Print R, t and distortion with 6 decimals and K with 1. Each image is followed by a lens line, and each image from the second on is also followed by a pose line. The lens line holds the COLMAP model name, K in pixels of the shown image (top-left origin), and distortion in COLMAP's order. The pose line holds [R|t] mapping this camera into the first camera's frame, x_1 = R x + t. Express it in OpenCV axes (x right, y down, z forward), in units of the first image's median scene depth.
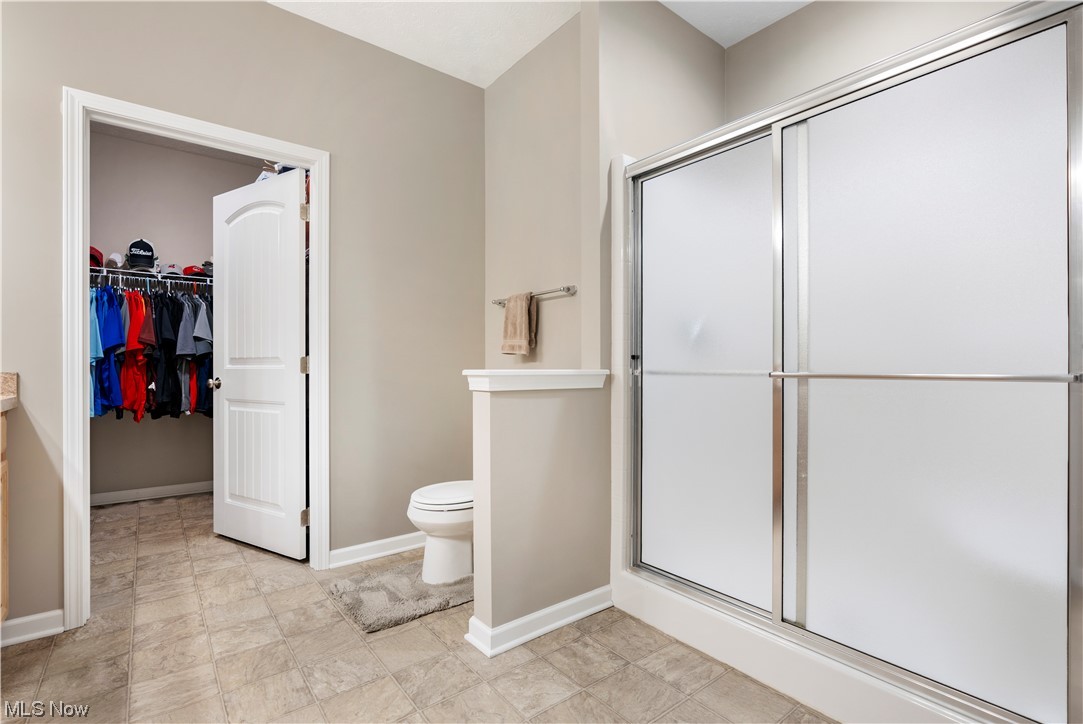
lens RADIAL K [[505.7, 0, 544.4], [0, 505.7, 366.0], [0, 0, 1]] dist [-0.013411, 0.001240]
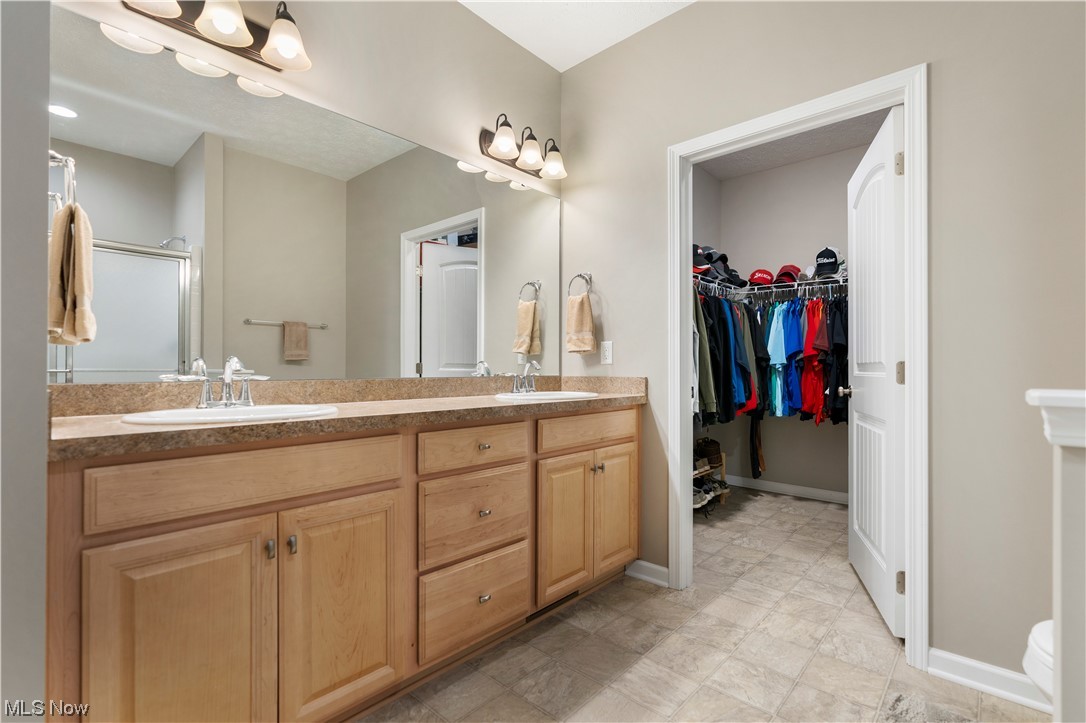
lens RADIAL K [[497.7, 0, 543.4], [0, 497.7, 363.6], [0, 0, 1]] dist [-0.003854, 0.000392]
pose [[0.150432, -0.009023, -0.988579, 0.189094], [-0.000661, 0.999957, -0.009228, -0.009435], [0.988620, 0.002041, 0.150420, 0.453499]]
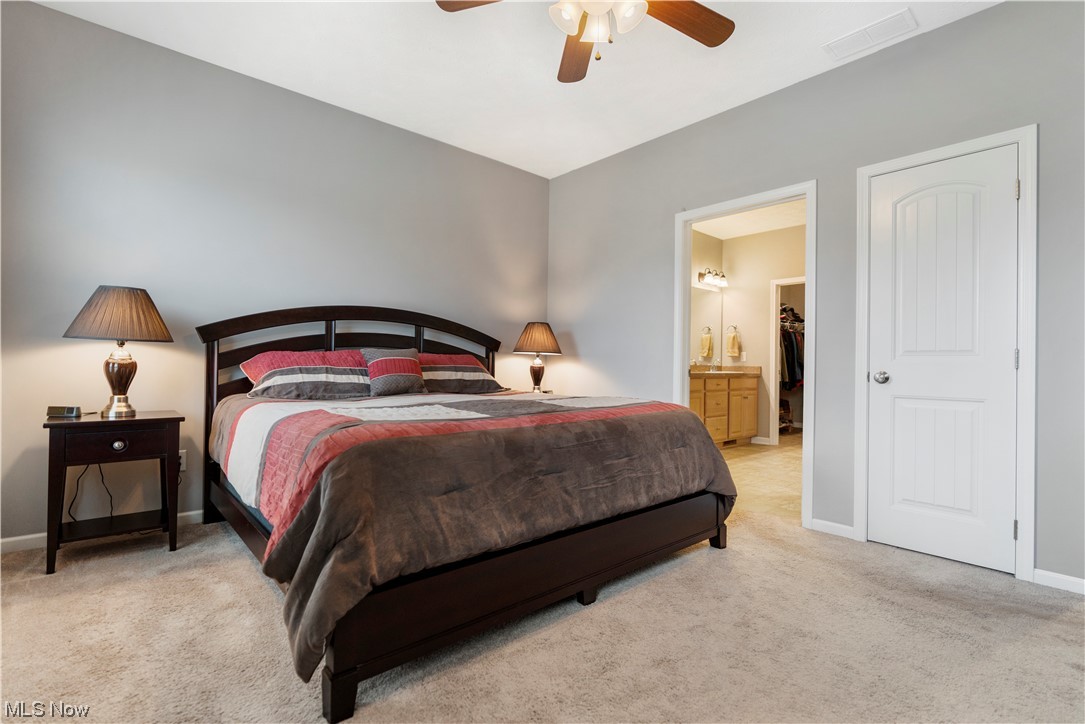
lens RADIAL K [[548.4, 0, 543.8], [0, 548.4, 364.6], [0, 0, 1]] dist [0.029937, -0.000145]
pose [[0.078785, -0.003065, -0.996887, 2.299805], [-0.010456, 0.999938, -0.003901, 0.028224], [0.996837, 0.010731, 0.078748, -0.704429]]
